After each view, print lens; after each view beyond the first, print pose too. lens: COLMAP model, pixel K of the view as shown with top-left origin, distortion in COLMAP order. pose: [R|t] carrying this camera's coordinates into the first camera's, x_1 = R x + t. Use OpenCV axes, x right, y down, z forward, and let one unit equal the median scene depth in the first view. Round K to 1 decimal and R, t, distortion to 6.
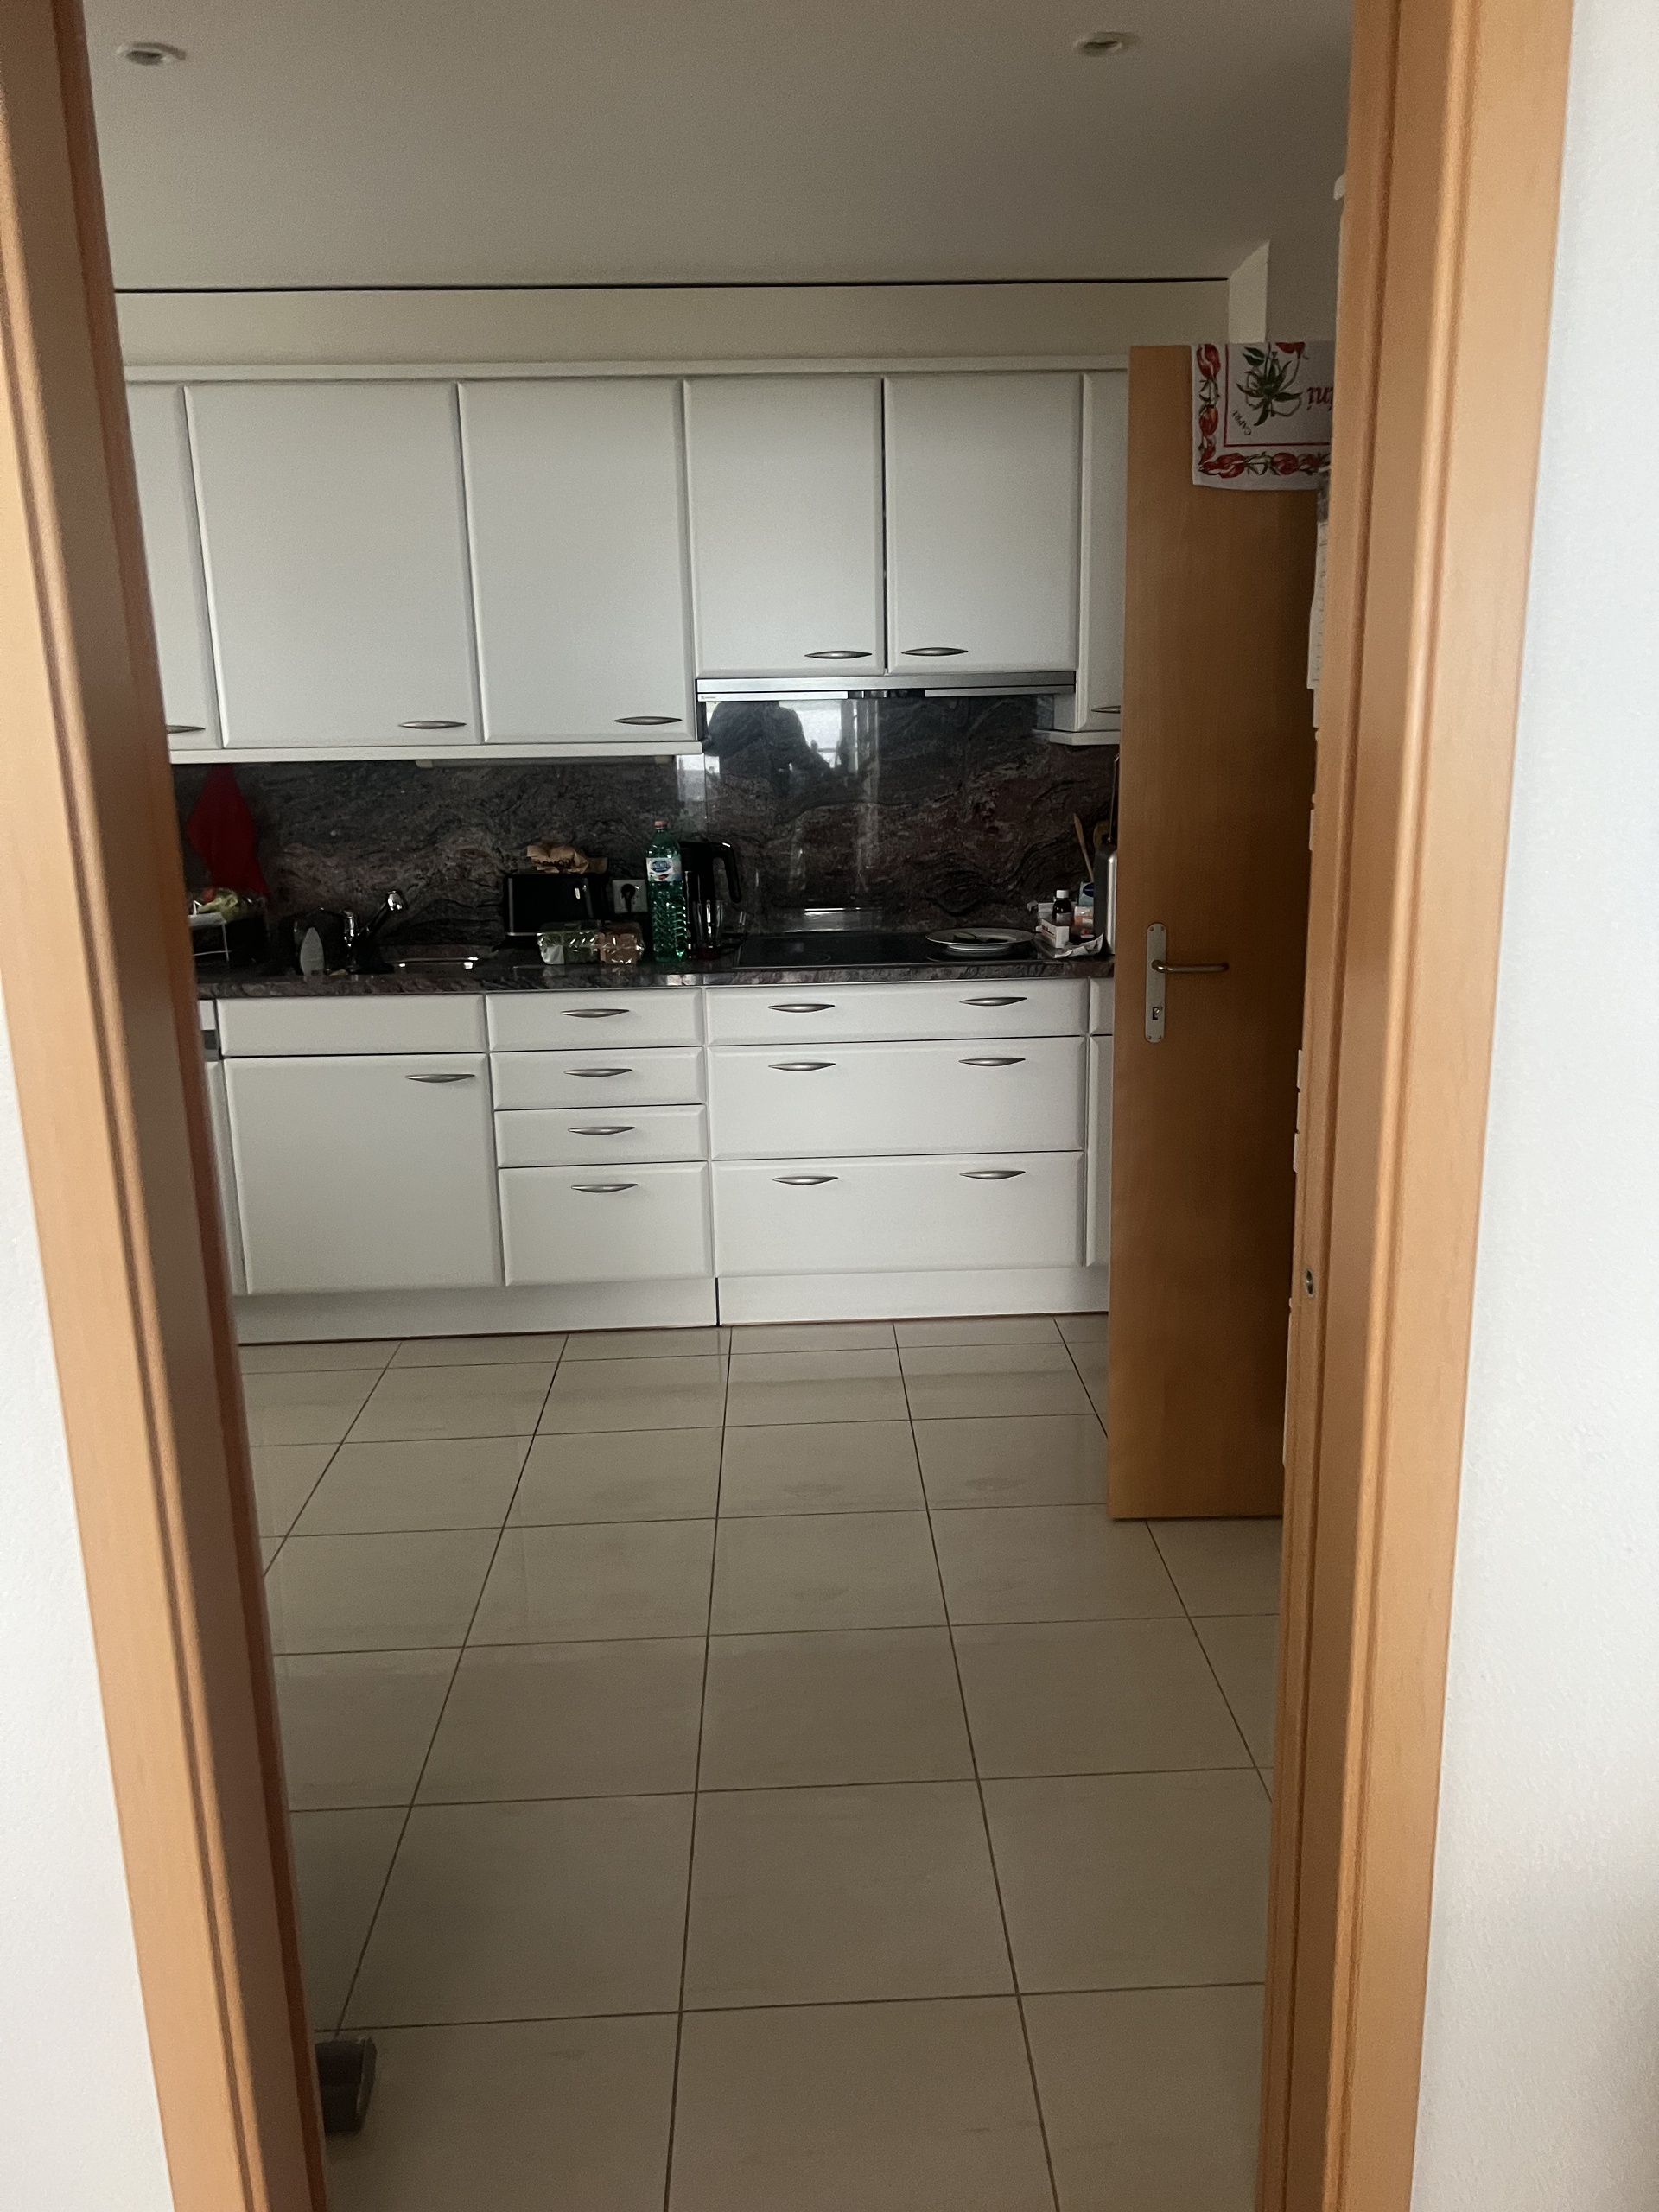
lens RADIAL K [[1652.0, 0, 829.5], [0, 1652.0, 1106.0], [0, 0, 1]] dist [0.146955, -0.100300]
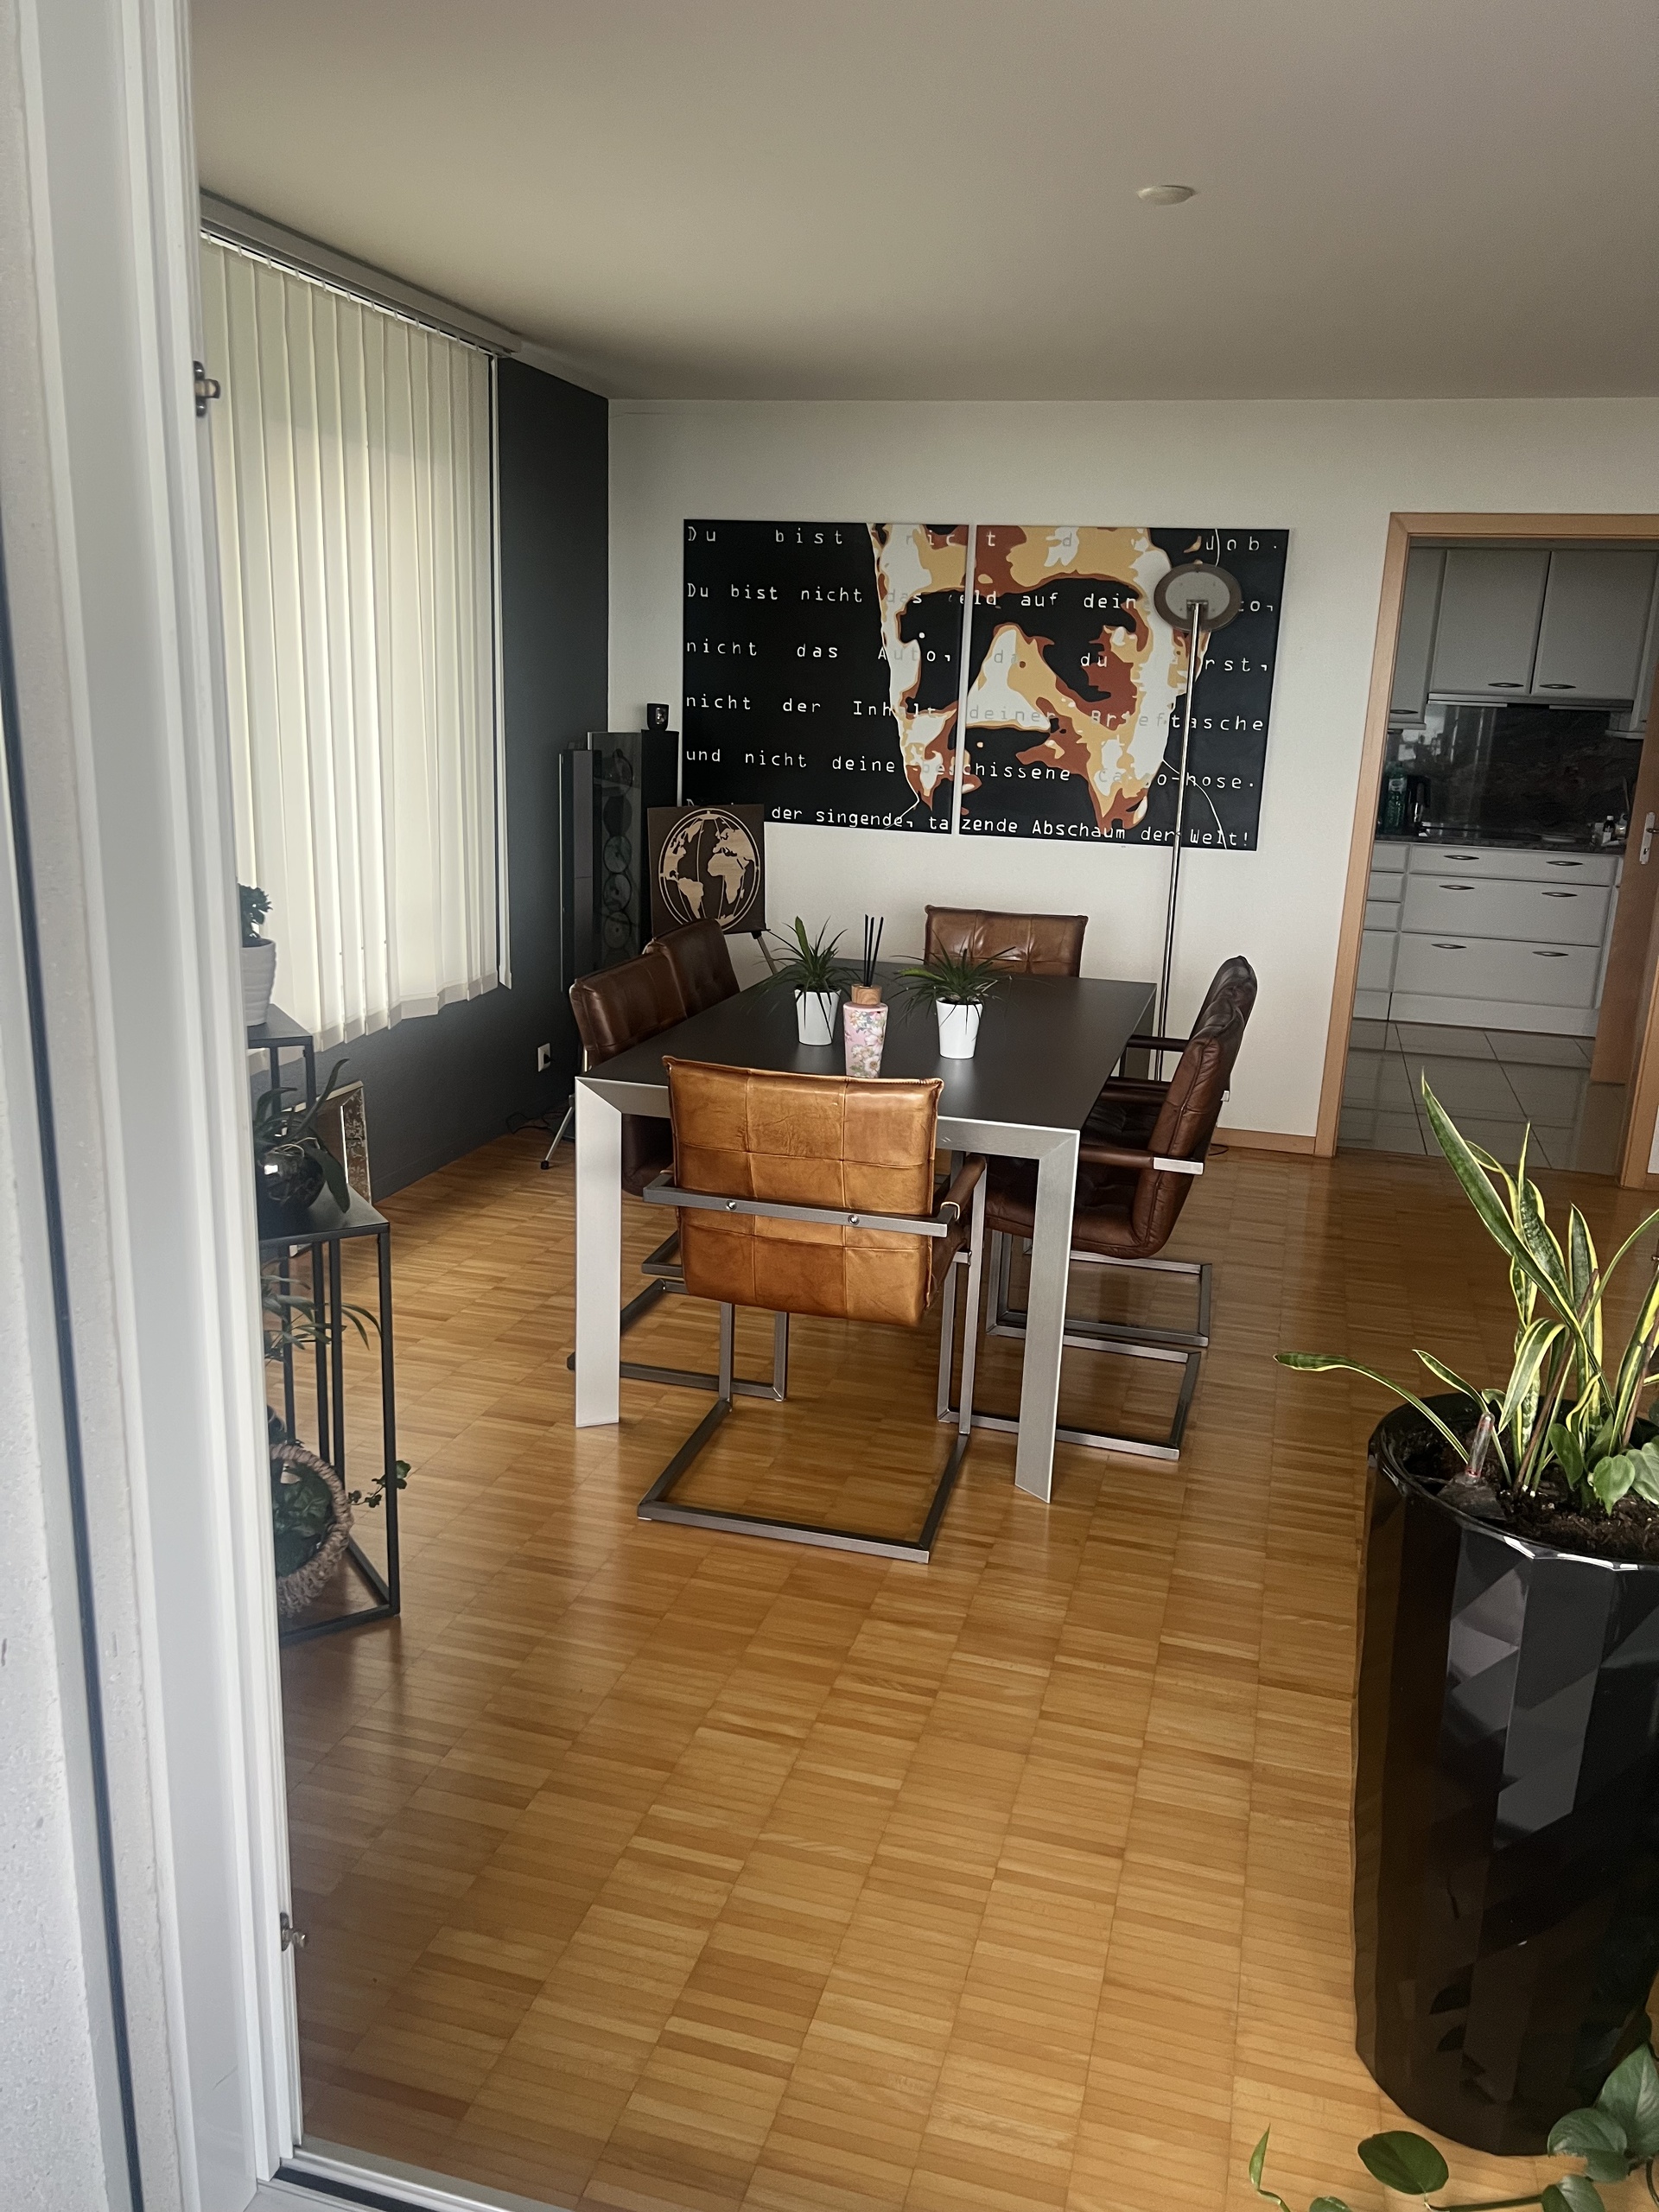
lens RADIAL K [[1641.0, 0, 829.5], [0, 1641.0, 1106.0], [0, 0, 1]] dist [0.099314, -0.161495]
pose [[0.948372, 0.135358, -0.286826, -0.116883], [-0.130901, 0.990786, 0.034754, 0.255063], [0.288887, 0.004586, 0.957352, -1.092807]]
